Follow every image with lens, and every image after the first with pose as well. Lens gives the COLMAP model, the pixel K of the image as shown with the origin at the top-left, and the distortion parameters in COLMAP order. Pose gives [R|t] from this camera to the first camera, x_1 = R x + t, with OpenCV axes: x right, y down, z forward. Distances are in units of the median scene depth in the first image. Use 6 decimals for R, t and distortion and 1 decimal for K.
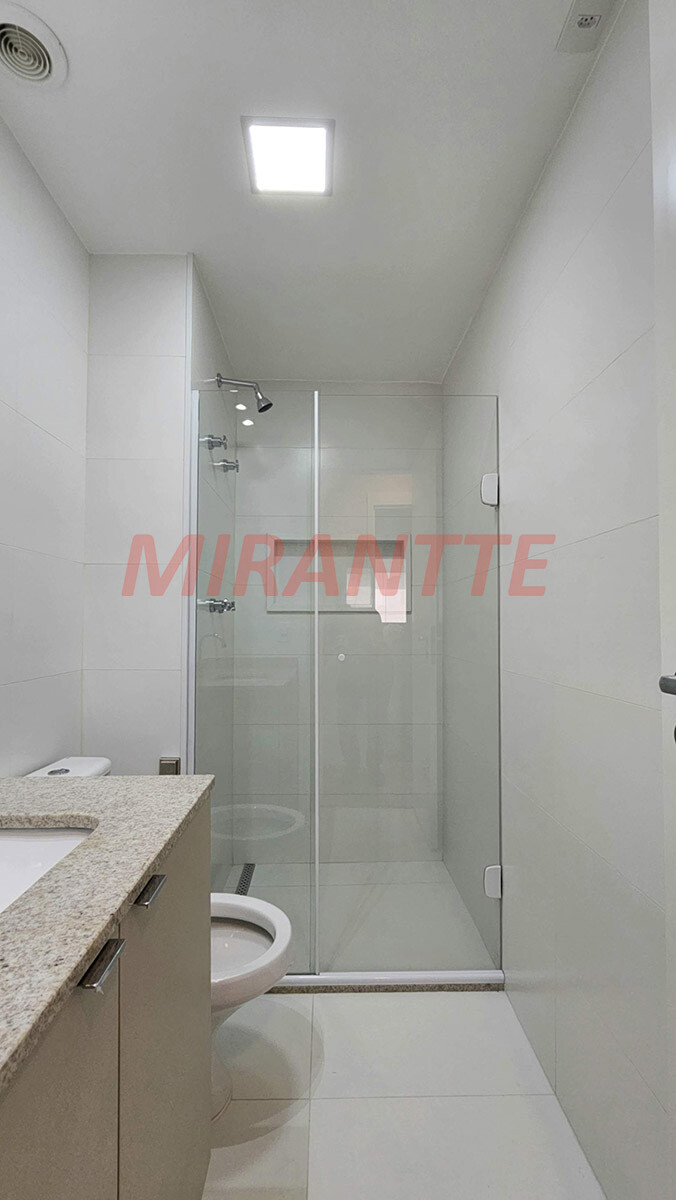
lens RADIAL K [[522.3, 0, 334.7], [0, 522.3, 608.3], [0, 0, 1]] dist [-0.005618, 0.000146]
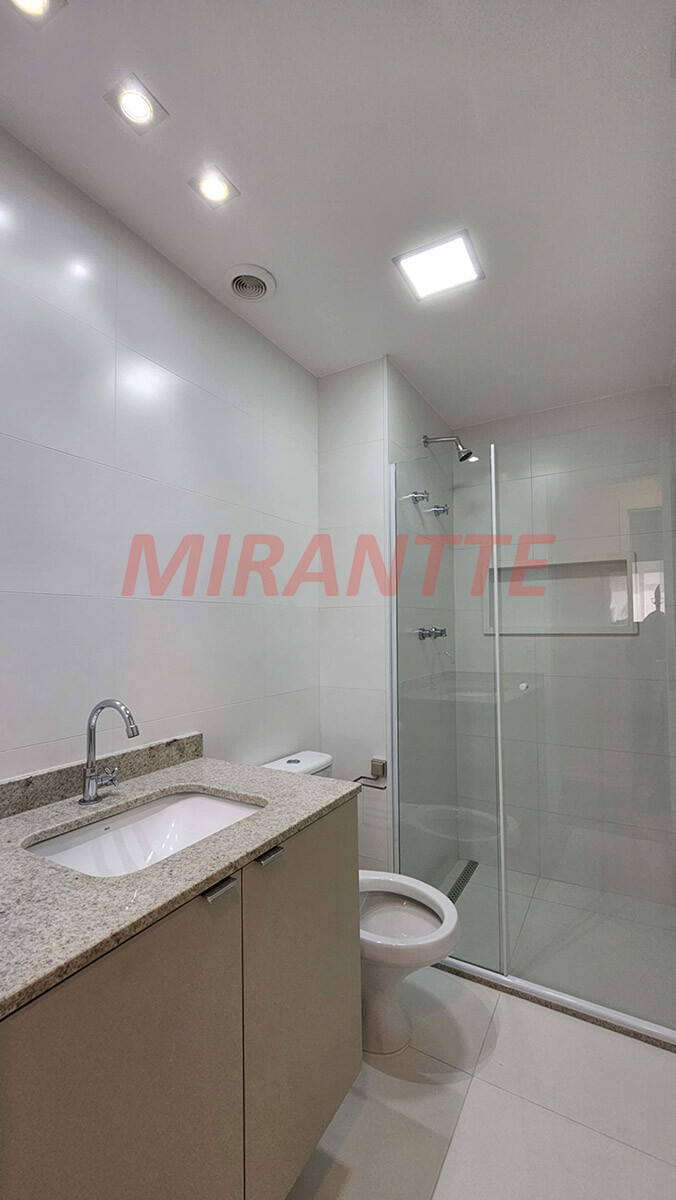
lens RADIAL K [[487.9, 0, 337.1], [0, 487.9, 608.5], [0, 0, 1]] dist [-0.005905, -0.000144]
pose [[0.853121, -0.028697, -0.520923, 0.272845], [0.025728, 0.999585, -0.012931, -0.081781], [0.521078, -0.002371, 0.853506, -0.069044]]
